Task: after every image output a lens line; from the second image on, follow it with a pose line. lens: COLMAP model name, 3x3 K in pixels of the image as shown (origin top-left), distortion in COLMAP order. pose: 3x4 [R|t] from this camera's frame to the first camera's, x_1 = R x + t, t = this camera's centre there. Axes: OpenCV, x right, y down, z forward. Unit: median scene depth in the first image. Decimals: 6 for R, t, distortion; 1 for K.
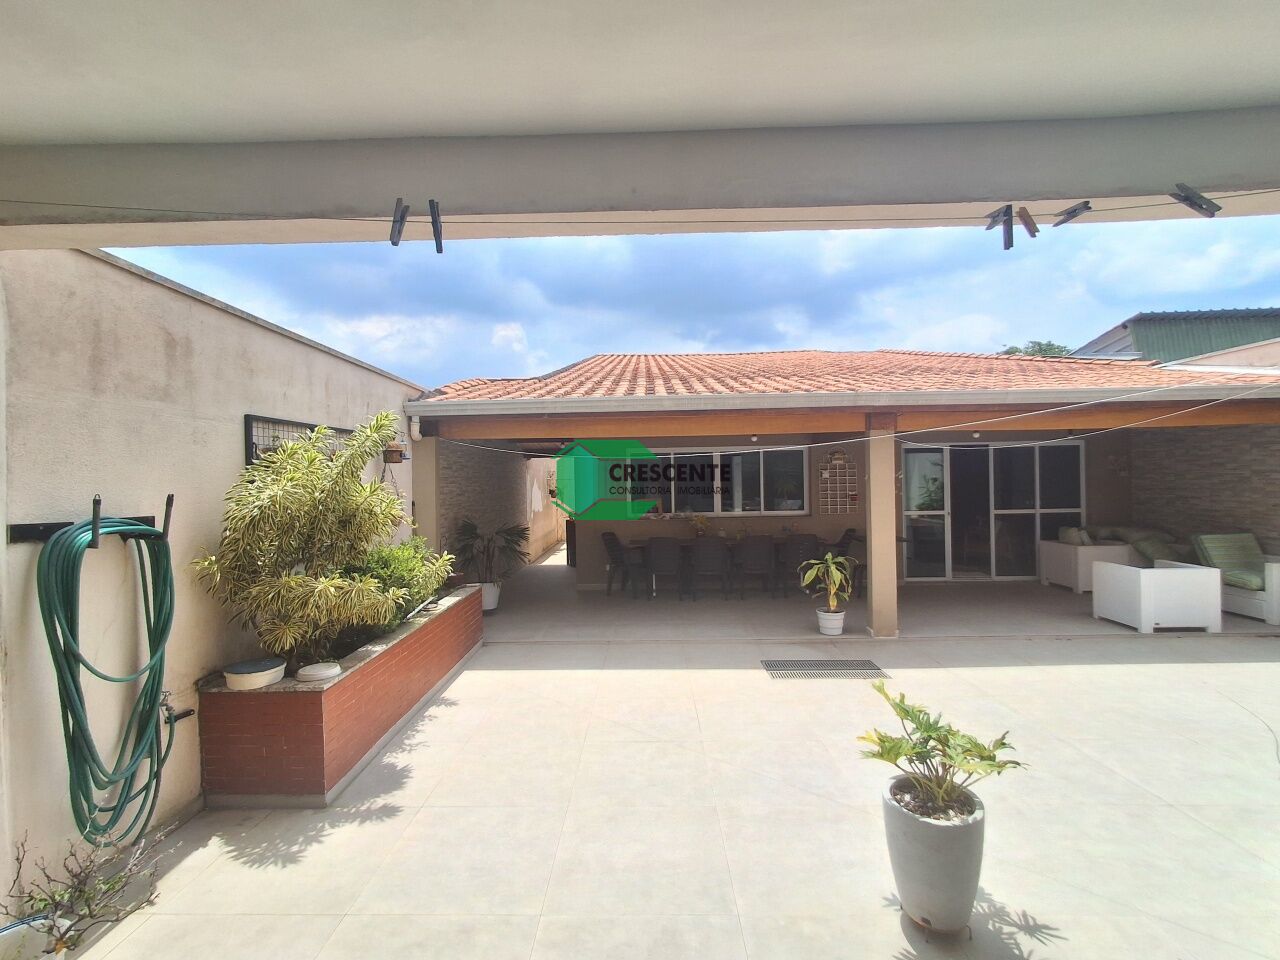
lens RADIAL K [[575.5, 0, 633.6], [0, 575.5, 483.6], [0, 0, 1]] dist [0.000736, -0.000120]
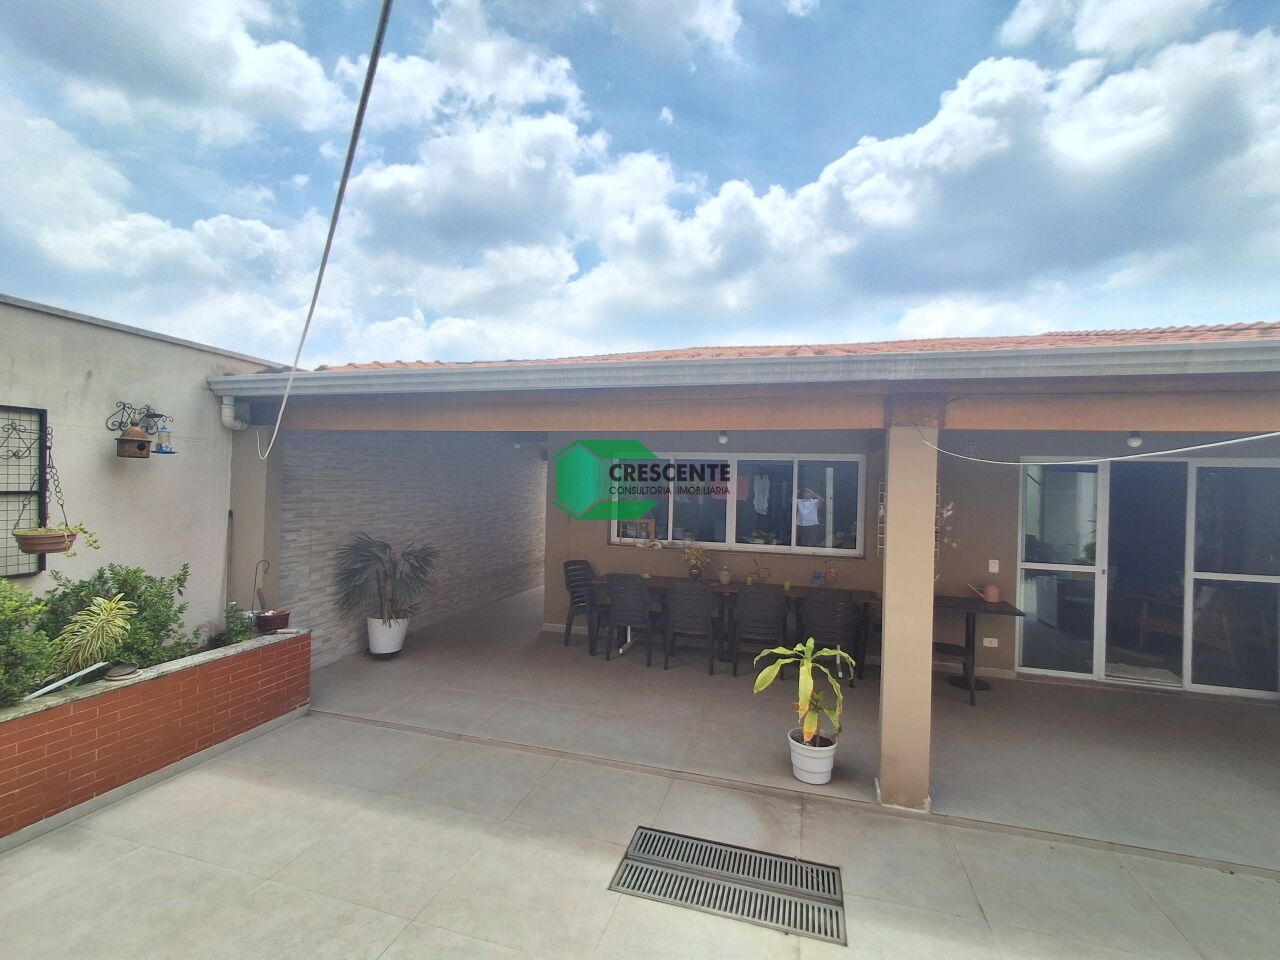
lens RADIAL K [[574.9, 0, 638.6], [0, 574.9, 484.4], [0, 0, 1]] dist [0.005562, 0.000029]
pose [[0.967253, 0.043348, -0.250084, 0.280861], [-0.045139, 0.998980, -0.001427, -0.023364], [0.249767, 0.012668, 0.968223, 0.357684]]
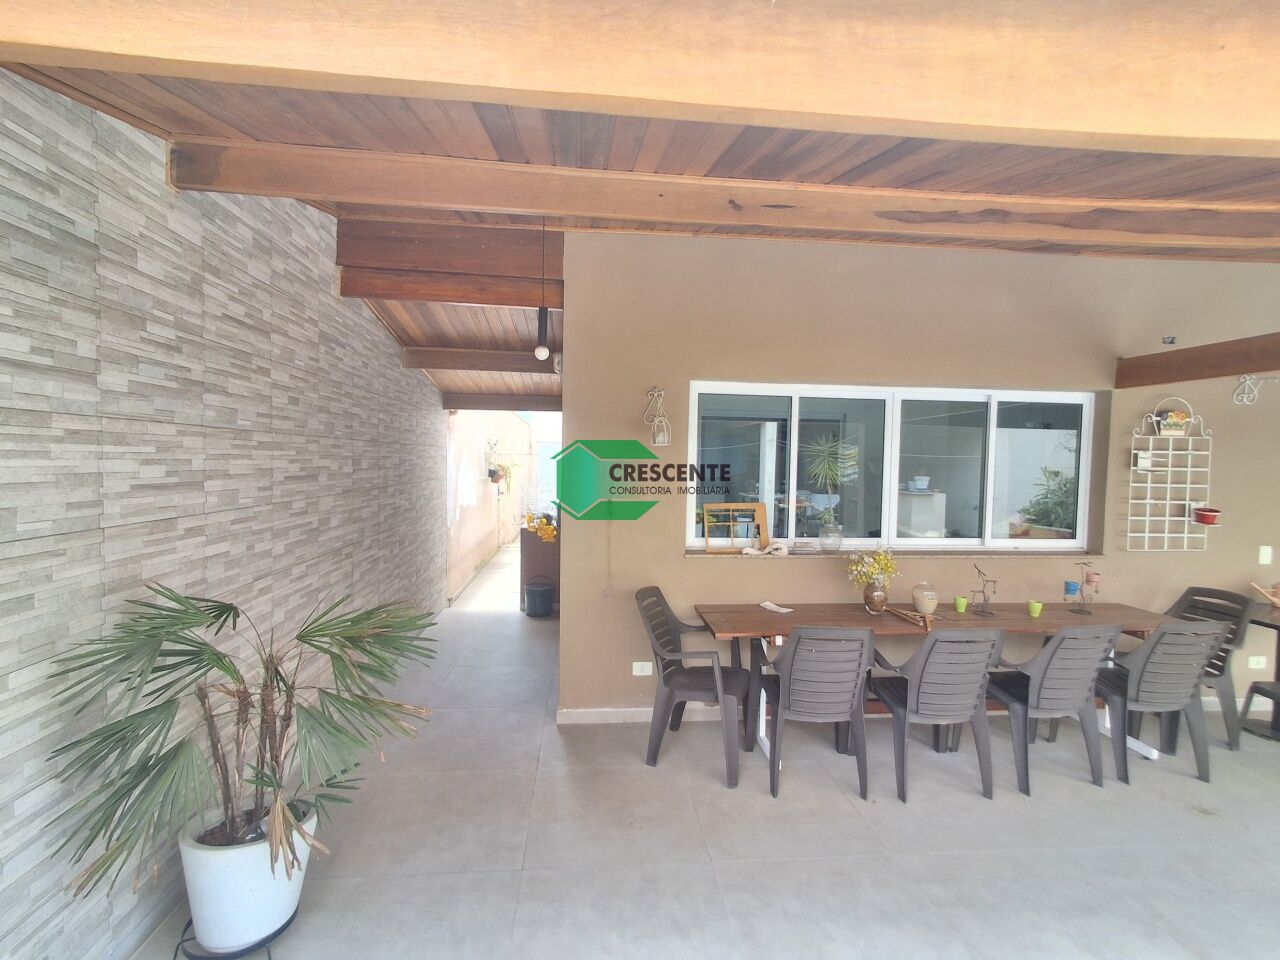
lens RADIAL K [[574.9, 0, 638.6], [0, 574.9, 484.4], [0, 0, 1]] dist [0.005562, 0.000029]
pose [[0.992468, 0.030938, 0.118529, -0.125373], [-0.035018, 0.998858, 0.032496, 0.001789], [-0.117389, -0.036402, 0.992419, 0.783264]]
